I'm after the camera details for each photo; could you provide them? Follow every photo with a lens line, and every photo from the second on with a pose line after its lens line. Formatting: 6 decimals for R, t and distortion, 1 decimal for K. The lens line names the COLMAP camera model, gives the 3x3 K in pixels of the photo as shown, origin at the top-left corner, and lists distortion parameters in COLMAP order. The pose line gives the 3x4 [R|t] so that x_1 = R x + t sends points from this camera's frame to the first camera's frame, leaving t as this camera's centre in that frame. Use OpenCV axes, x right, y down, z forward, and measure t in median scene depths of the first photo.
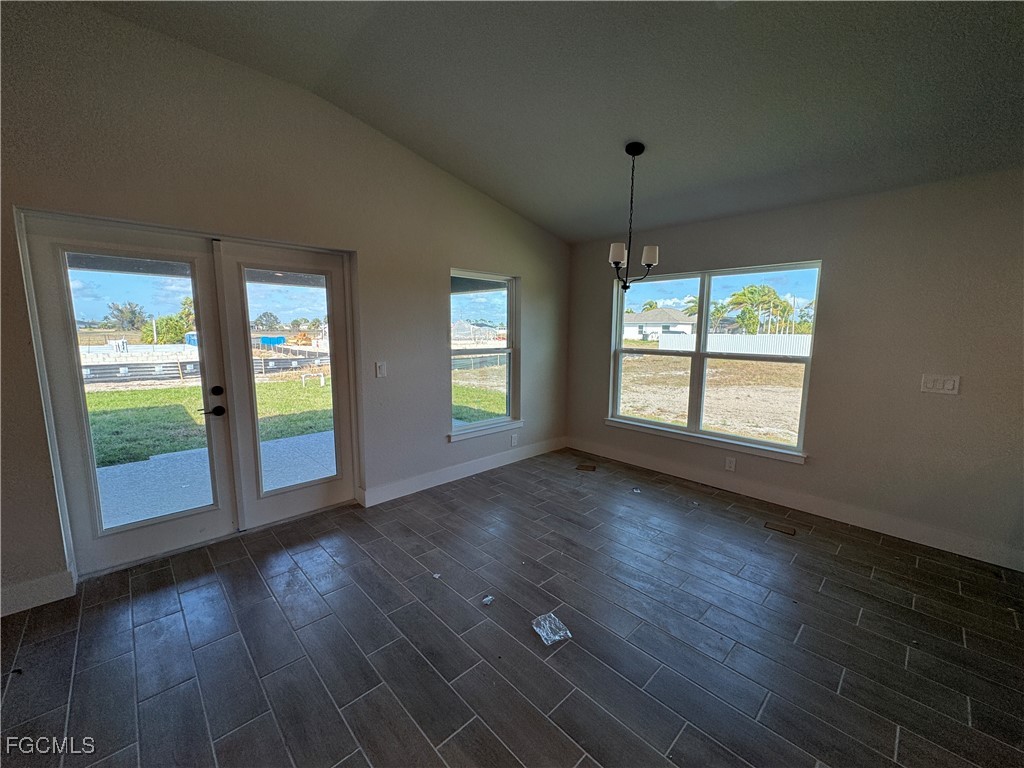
lens RADIAL K [[405.1, 0, 514.3], [0, 405.1, 386.9], [0, 0, 1]] dist [-0.001358, -0.000370]
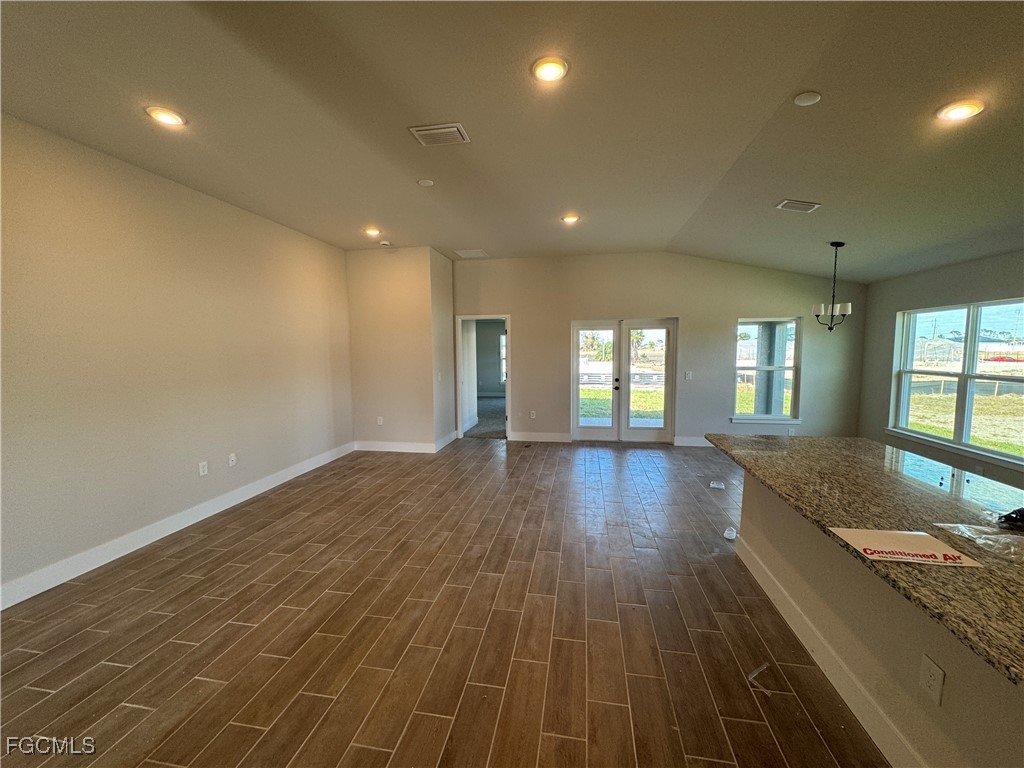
lens RADIAL K [[405.1, 0, 514.3], [0, 405.1, 386.9], [0, 0, 1]] dist [-0.001358, -0.000370]
pose [[0.590274, 0.061820, -0.804832, 0.627489], [-0.098579, 0.995121, 0.004138, 0.071521], [0.801161, 0.076897, 0.593488, -0.683403]]
